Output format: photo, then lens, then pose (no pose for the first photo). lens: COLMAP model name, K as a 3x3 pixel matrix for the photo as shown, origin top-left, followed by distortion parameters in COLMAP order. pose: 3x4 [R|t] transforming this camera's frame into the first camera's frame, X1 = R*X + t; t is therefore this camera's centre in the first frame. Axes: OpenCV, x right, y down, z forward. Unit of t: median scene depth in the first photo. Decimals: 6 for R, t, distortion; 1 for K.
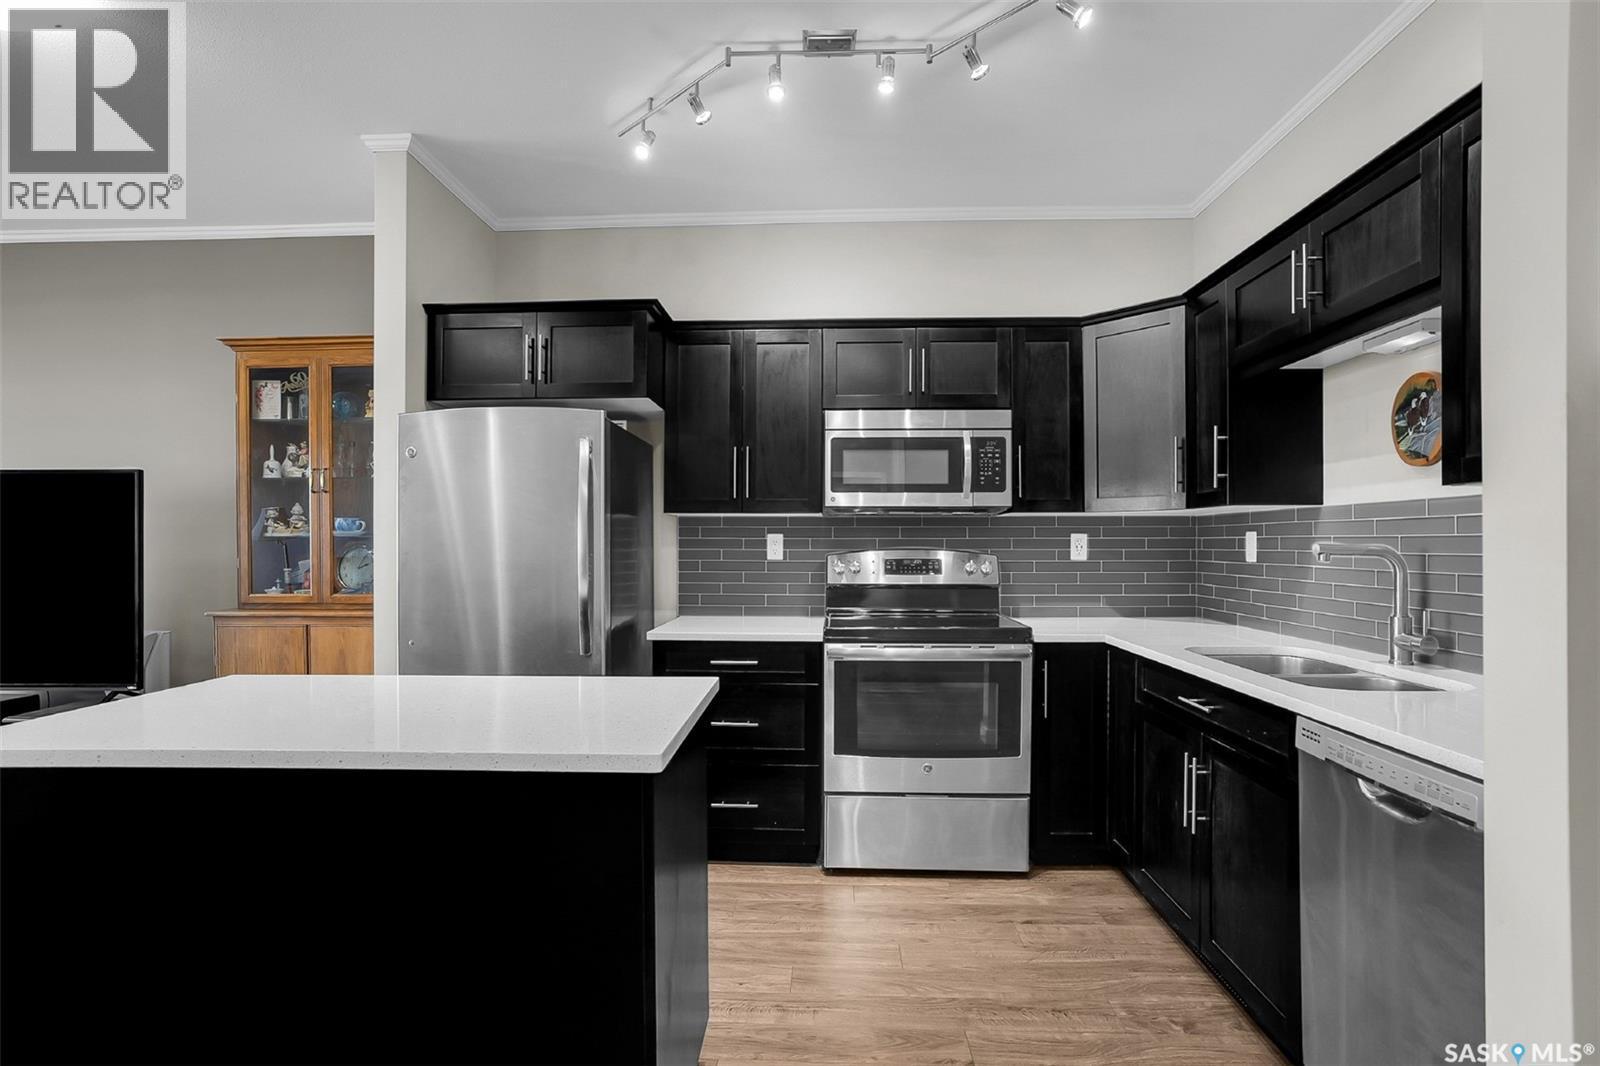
lens RADIAL K [[786.0, 0, 803.2], [0, 786.0, 549.0], [0, 0, 1]] dist [-0.035170, 0.006438]
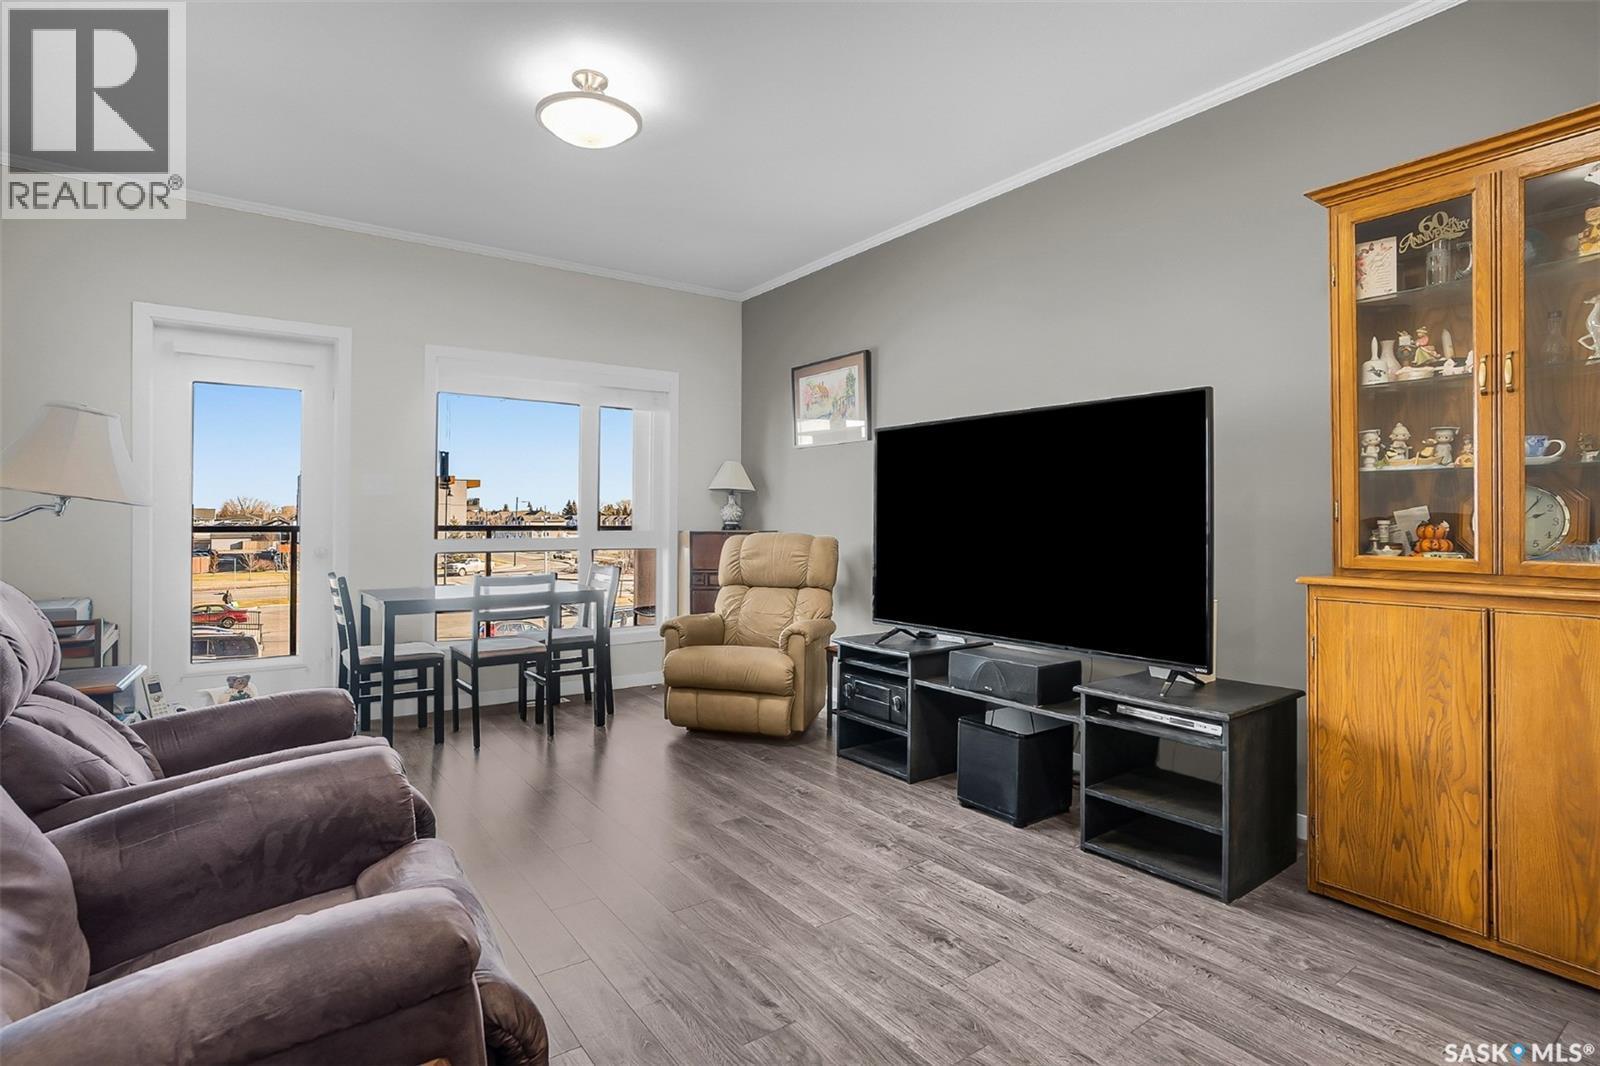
lens RADIAL K [[786.0, 0, 769.8], [0, 786.0, 517.2], [0, 0, 1]] dist [-0.035170, 0.006438]
pose [[0.594045, -0.003838, -0.804423, -0.481468], [-0.008206, 0.999908, -0.010830, 0.035953], [0.804390, 0.013035, 0.593959, 0.185371]]
